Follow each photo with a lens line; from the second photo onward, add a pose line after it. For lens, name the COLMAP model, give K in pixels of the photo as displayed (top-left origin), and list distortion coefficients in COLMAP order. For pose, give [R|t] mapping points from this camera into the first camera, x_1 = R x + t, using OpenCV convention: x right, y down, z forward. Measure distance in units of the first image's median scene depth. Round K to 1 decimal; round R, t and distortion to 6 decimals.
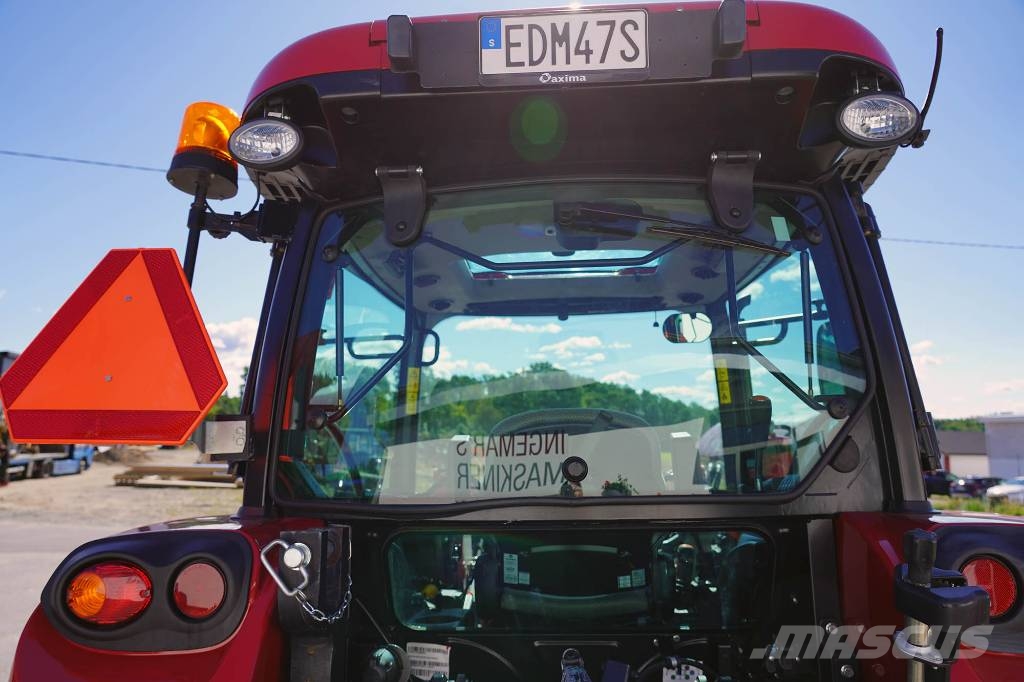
lens RADIAL K [[686.0, 0, 514.0], [0, 686.0, 348.3], [0, 0, 1]] dist [-0.037216, 0.029161]
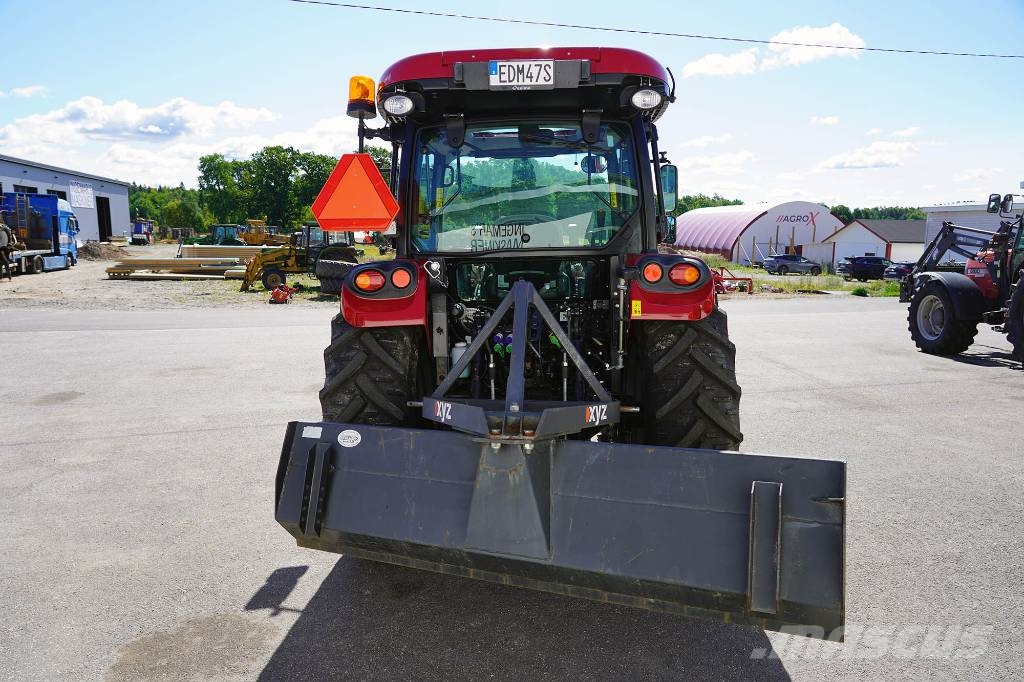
lens RADIAL K [[686.0, 0, 514.0], [0, 686.0, 348.3], [0, 0, 1]] dist [-0.037216, 0.029161]
pose [[0.998942, -0.016133, 0.043058, -0.073027], [0.002557, 0.954470, 0.298297, -0.194461], [-0.045910, -0.297872, 0.953501, -1.526854]]
